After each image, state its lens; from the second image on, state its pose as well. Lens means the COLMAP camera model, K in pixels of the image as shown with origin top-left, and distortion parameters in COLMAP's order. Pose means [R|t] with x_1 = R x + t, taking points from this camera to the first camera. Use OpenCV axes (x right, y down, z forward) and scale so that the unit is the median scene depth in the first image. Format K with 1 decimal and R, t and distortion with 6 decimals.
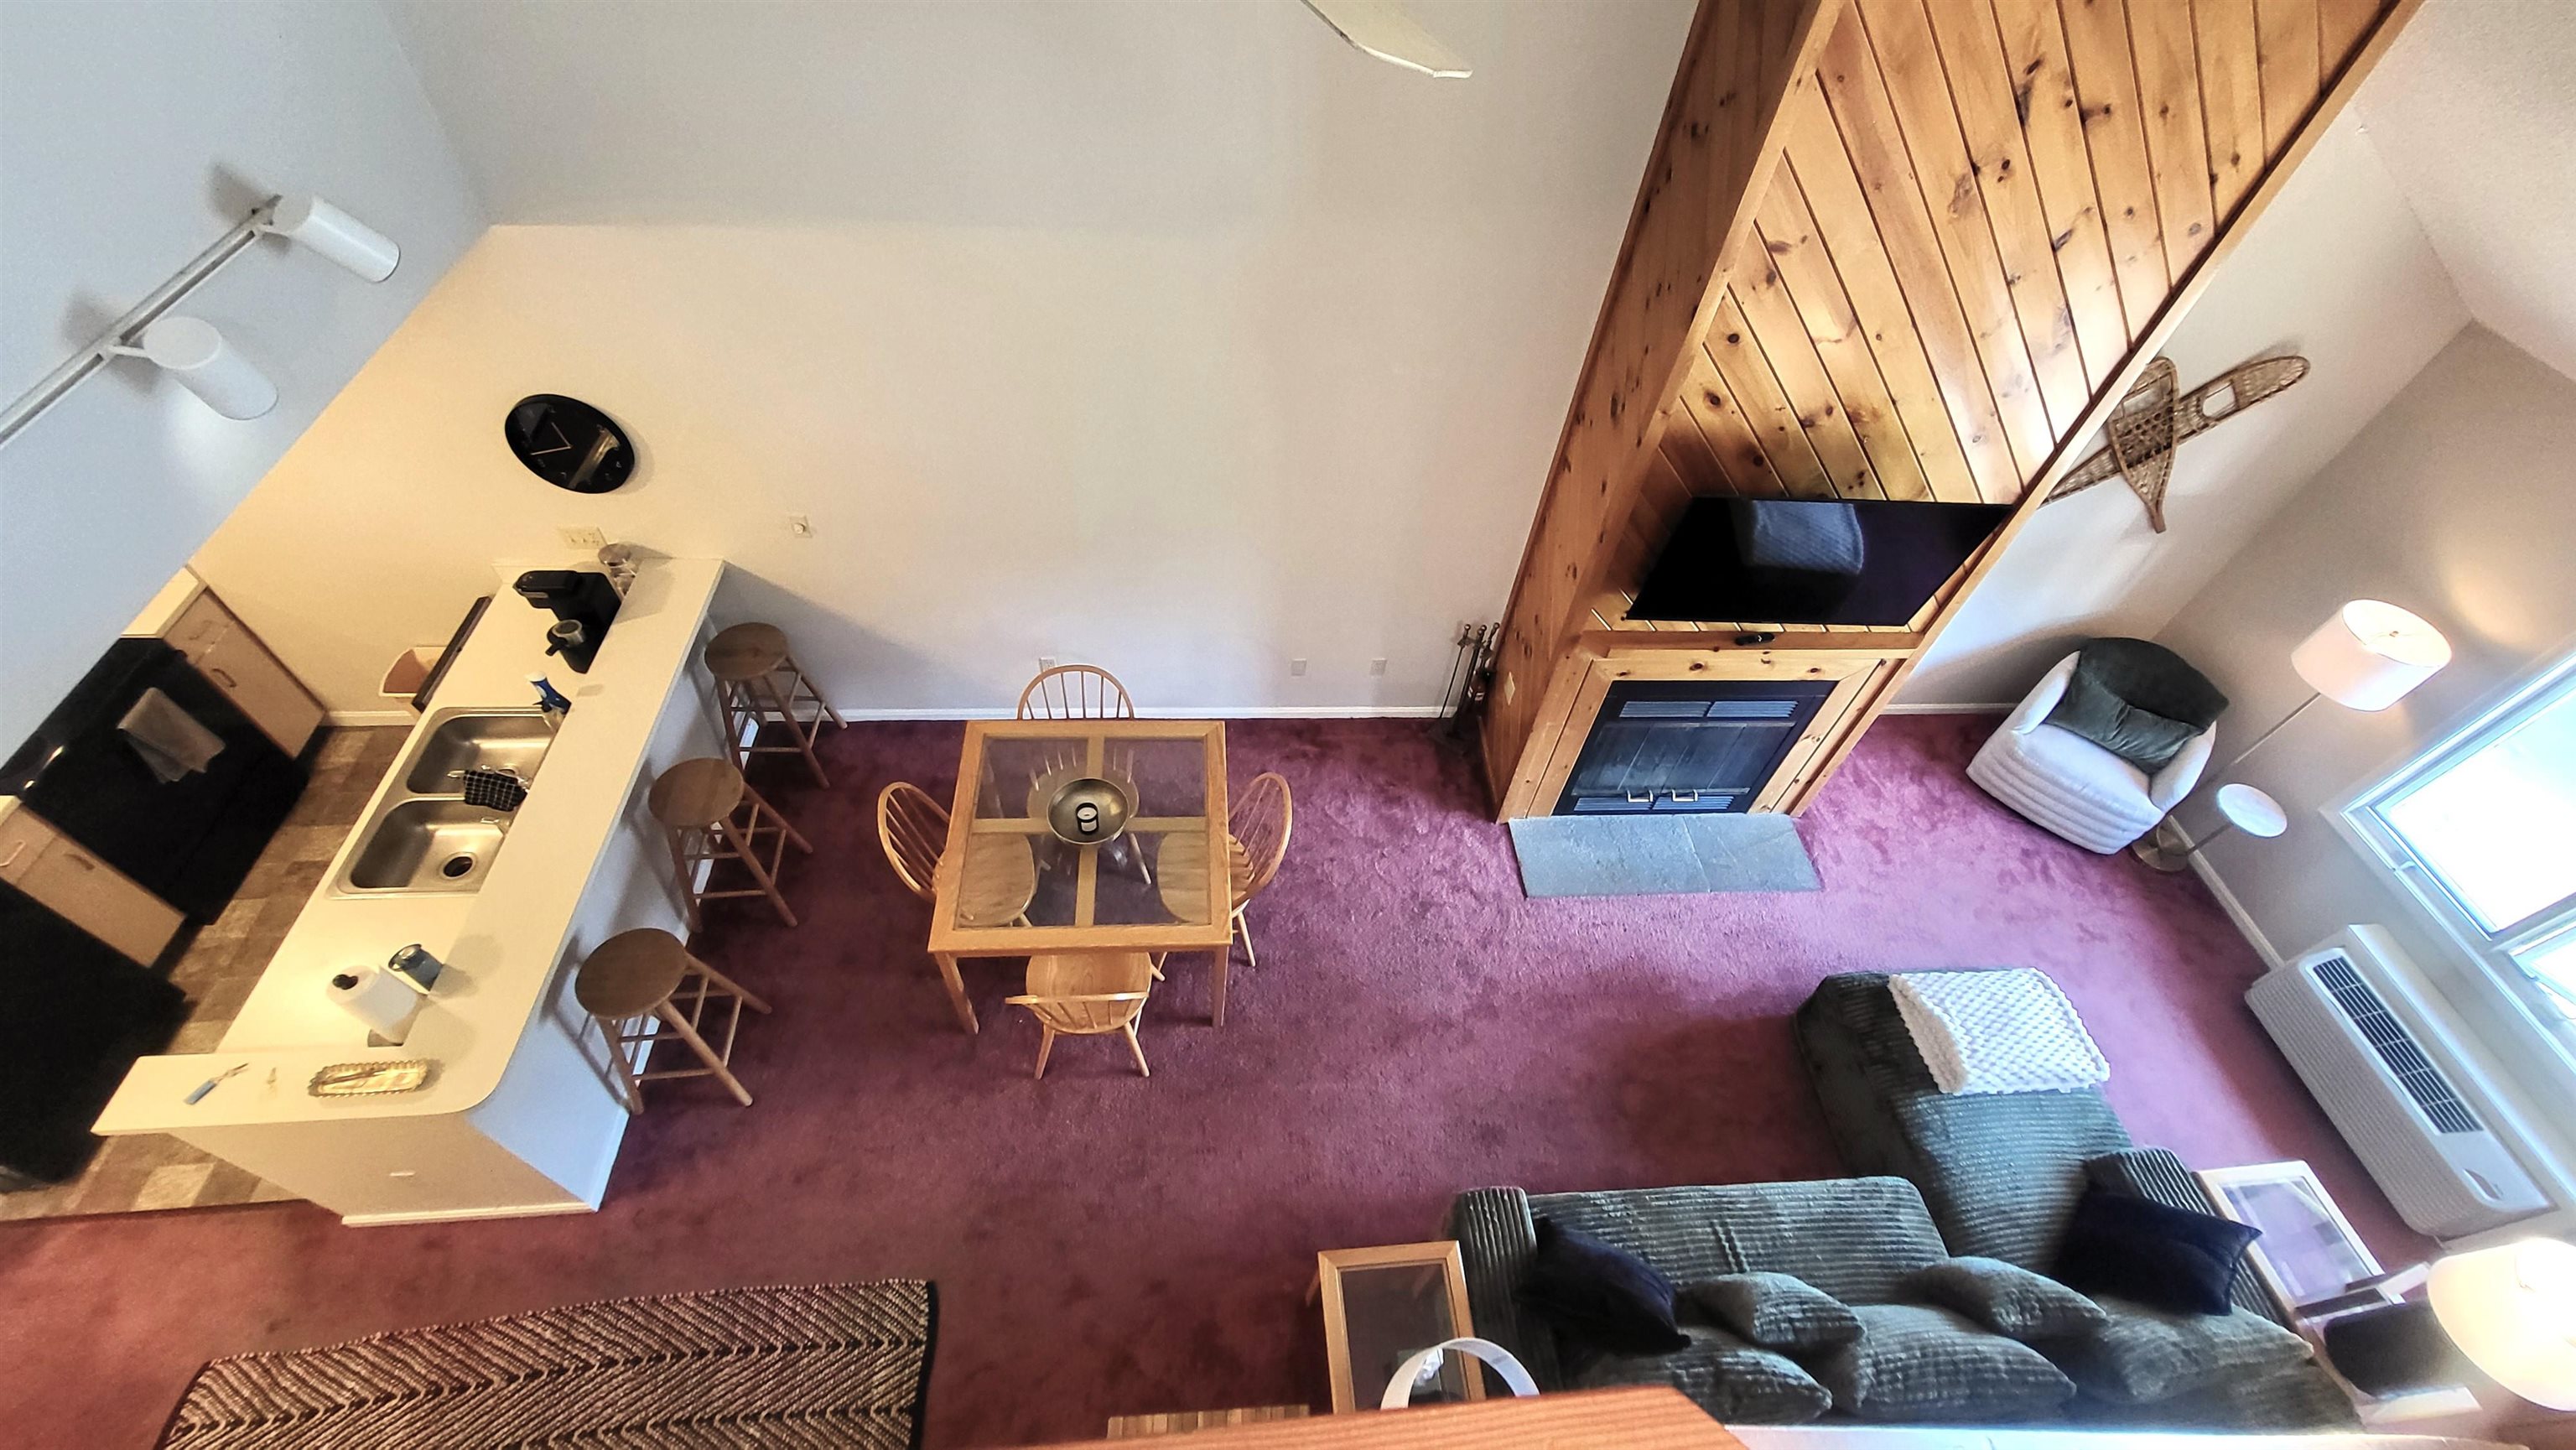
lens RADIAL K [[1021.0, 0, 1302.7], [0, 1021.0, 735.6], [0, 0, 1]] dist [0.001240, 0.000176]
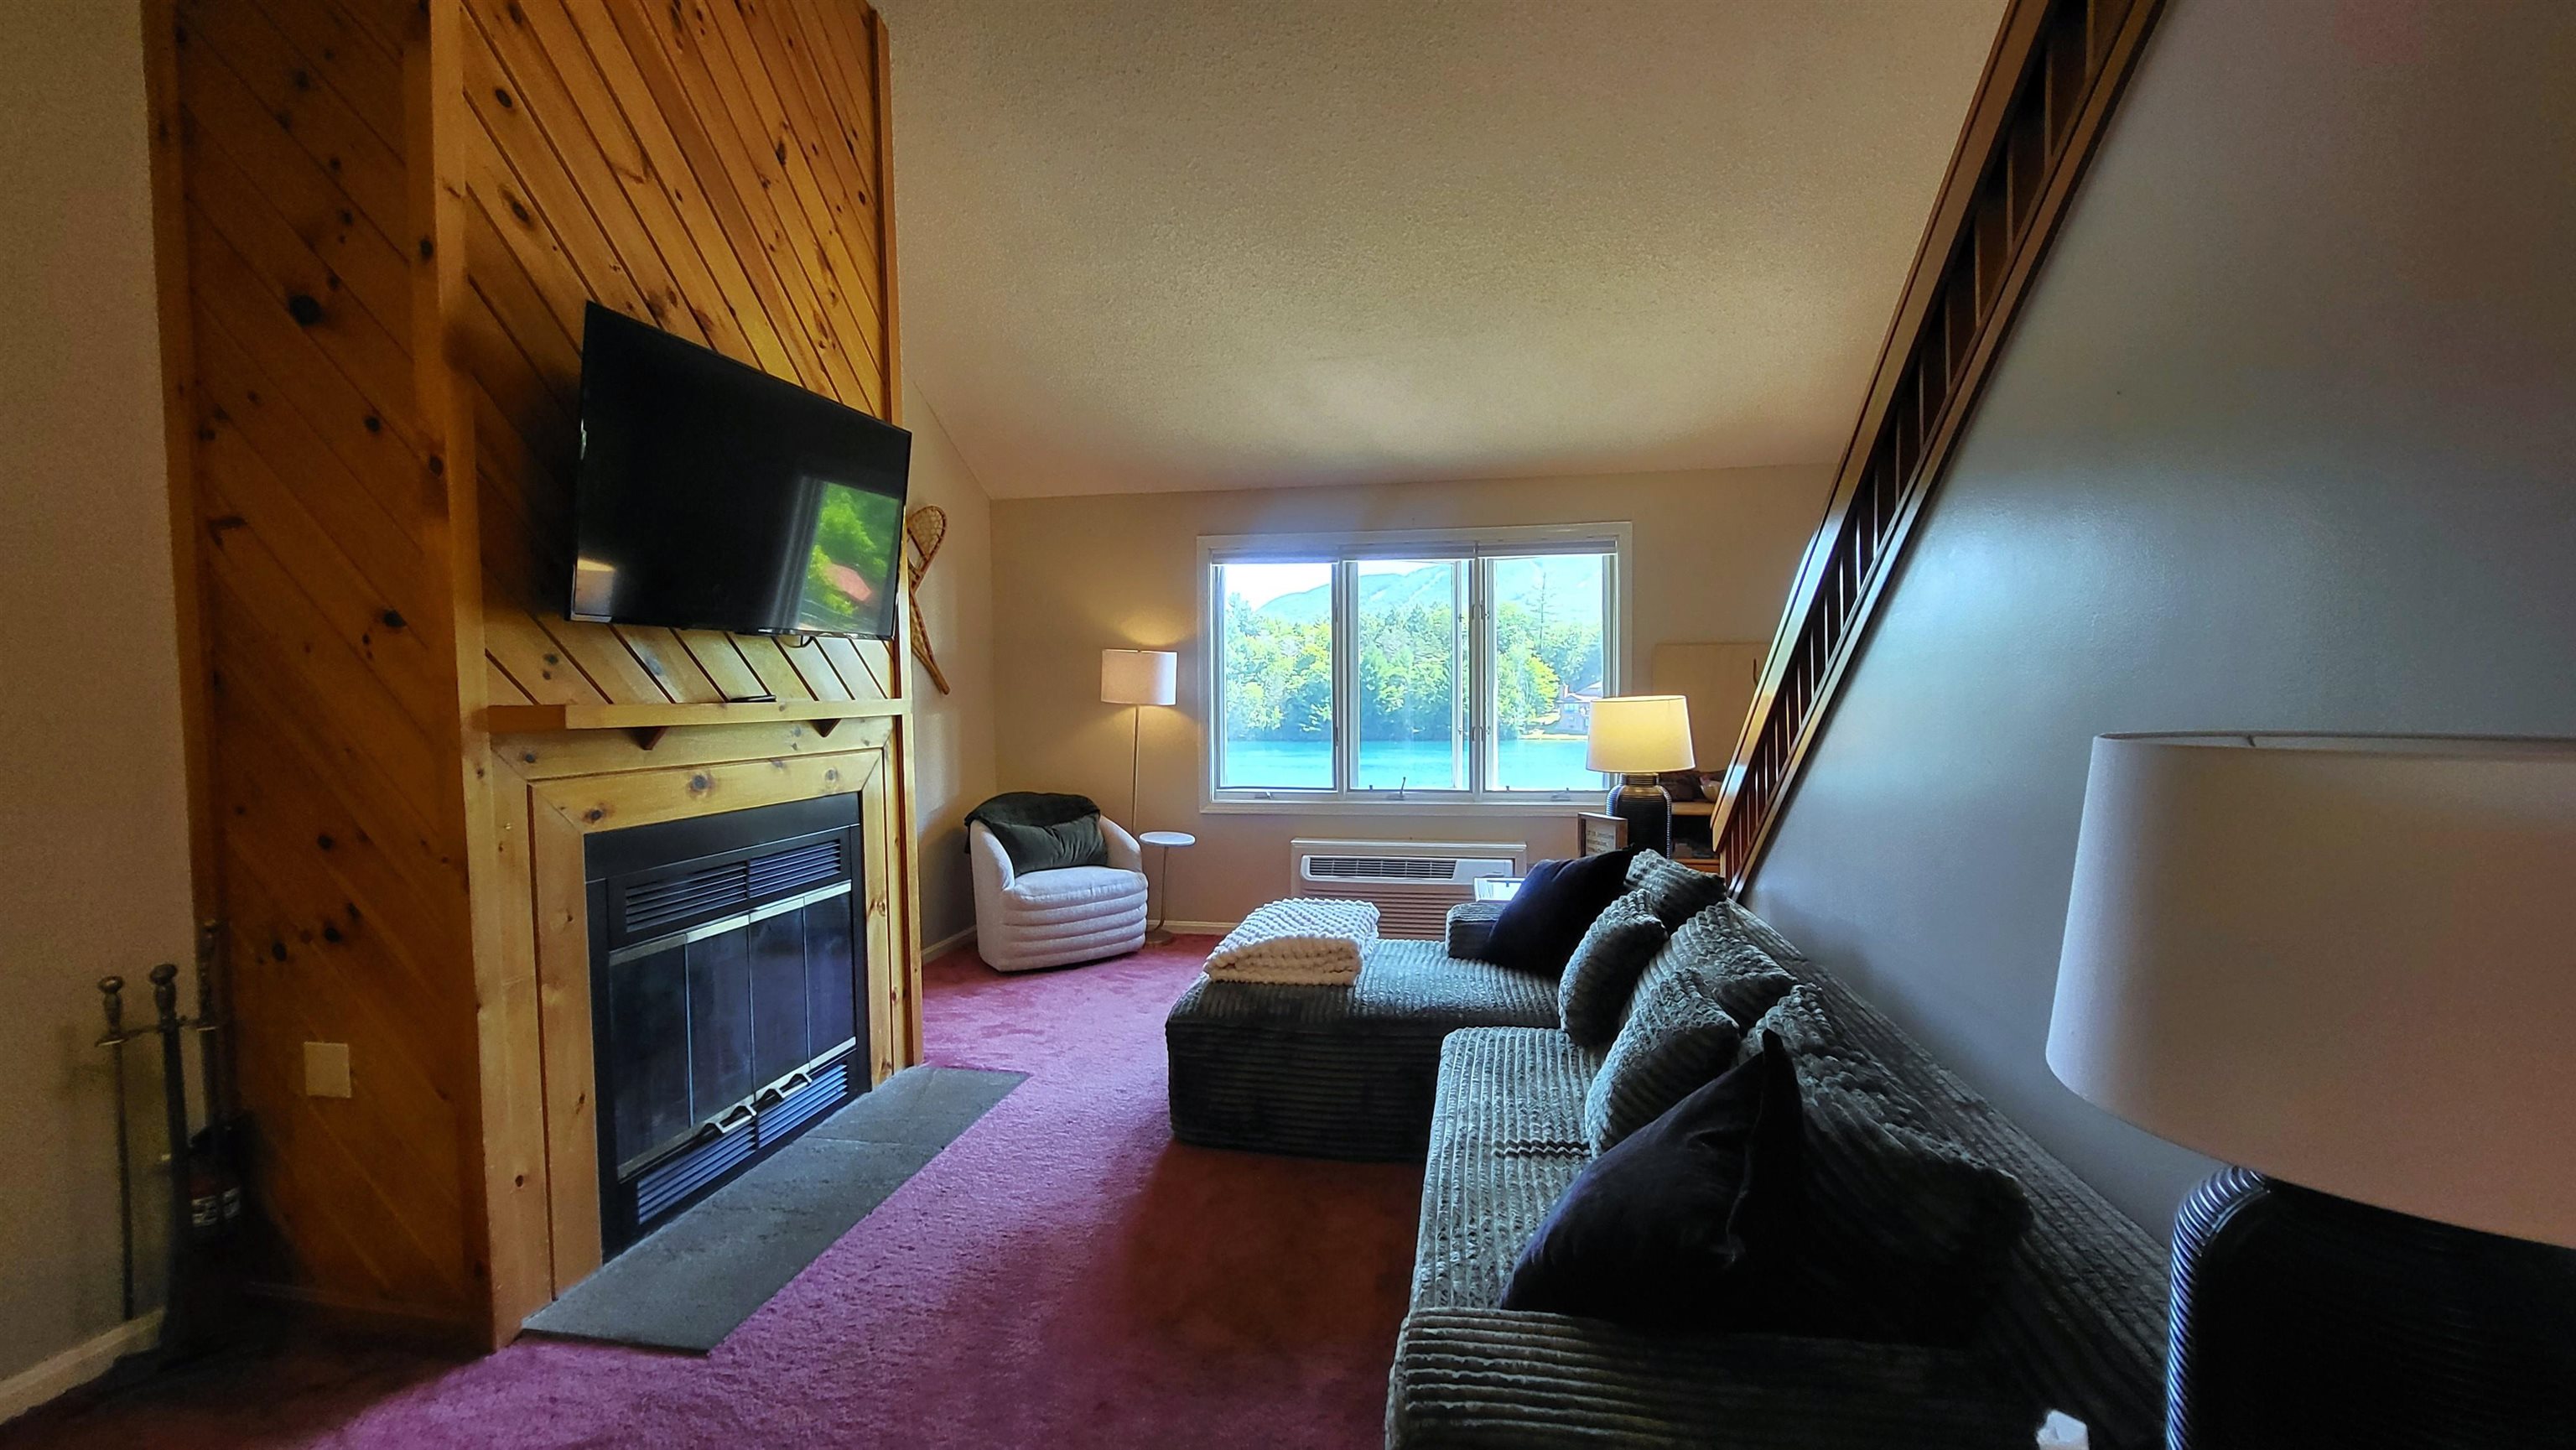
lens RADIAL K [[1021.0, 0, 1302.7], [0, 1021.0, 735.6], [0, 0, 1]] dist [0.001240, 0.000176]
pose [[0.246743, -0.129075, 0.960447, -0.094966], [0.758740, 0.642276, -0.108607, 0.227234], [-0.602853, 0.755527, 0.256412, 0.546796]]
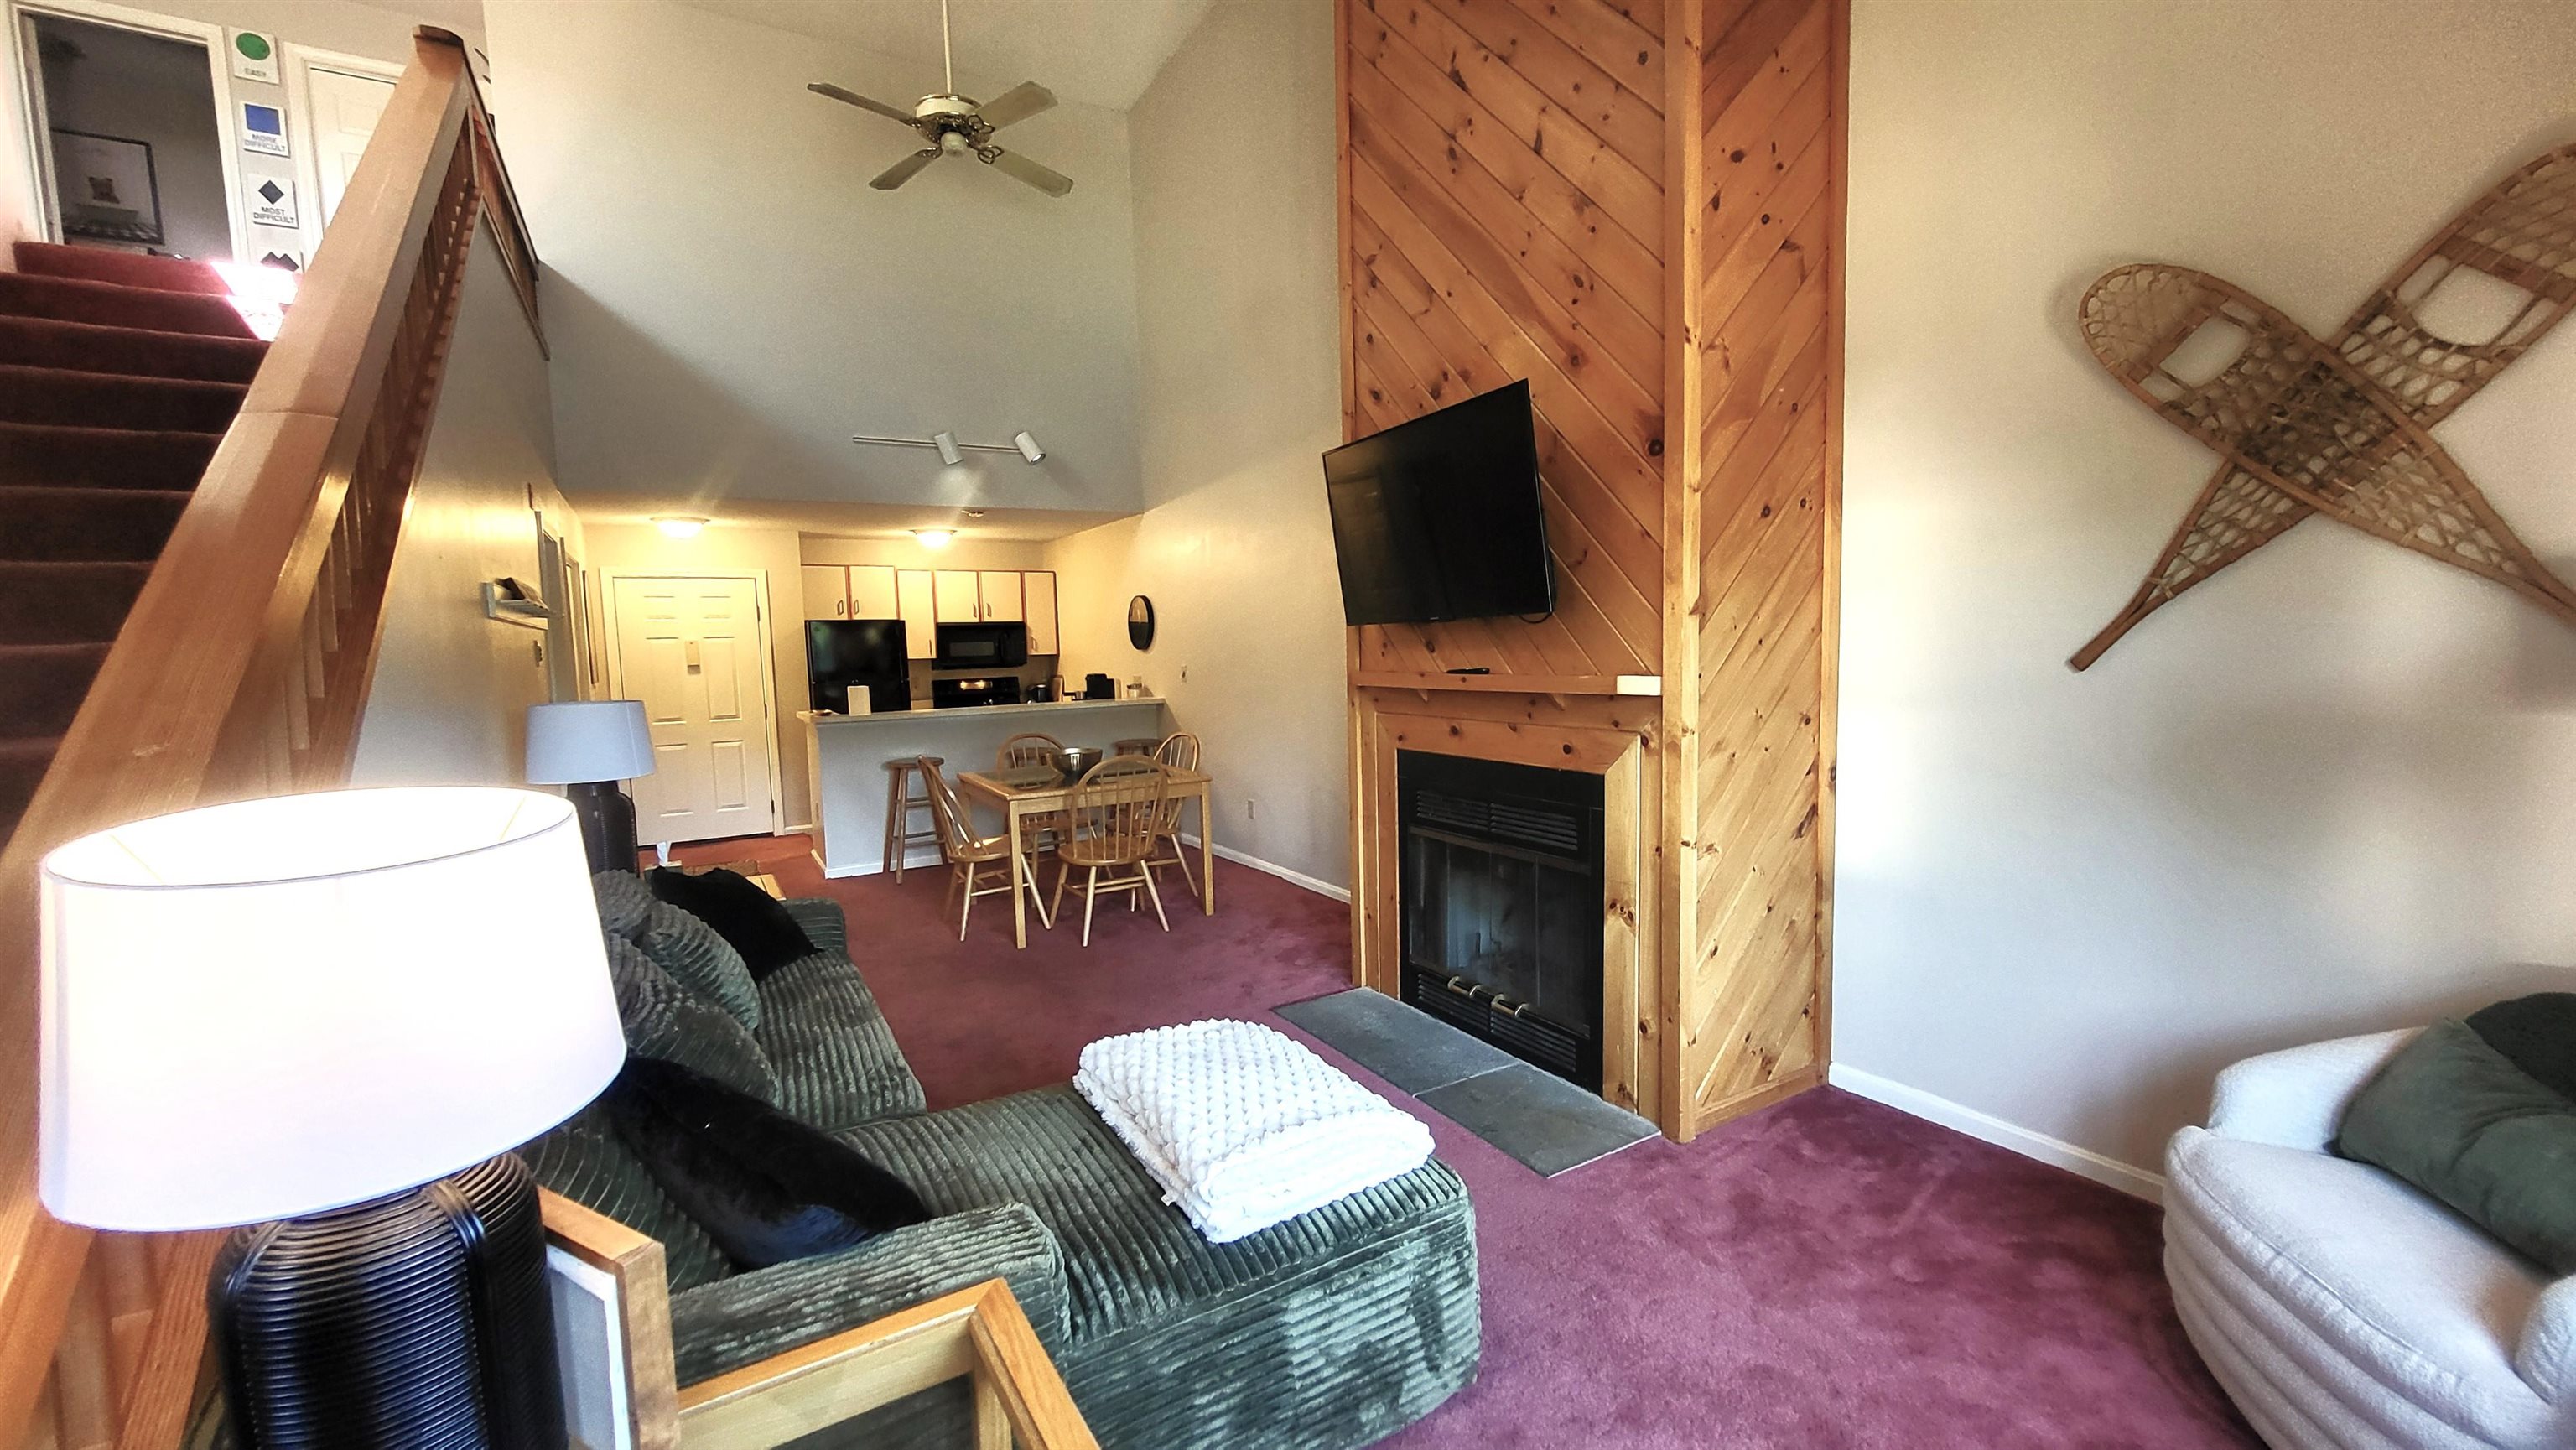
lens RADIAL K [[1021.0, 0, 1302.7], [0, 1021.0, 735.6], [0, 0, 1]] dist [0.001240, 0.000176]
pose [[0.441597, -0.014922, -0.897089, 0.969340], [-0.639944, 0.695567, -0.326586, 0.255593], [0.628859, 0.718306, 0.297611, 0.612145]]
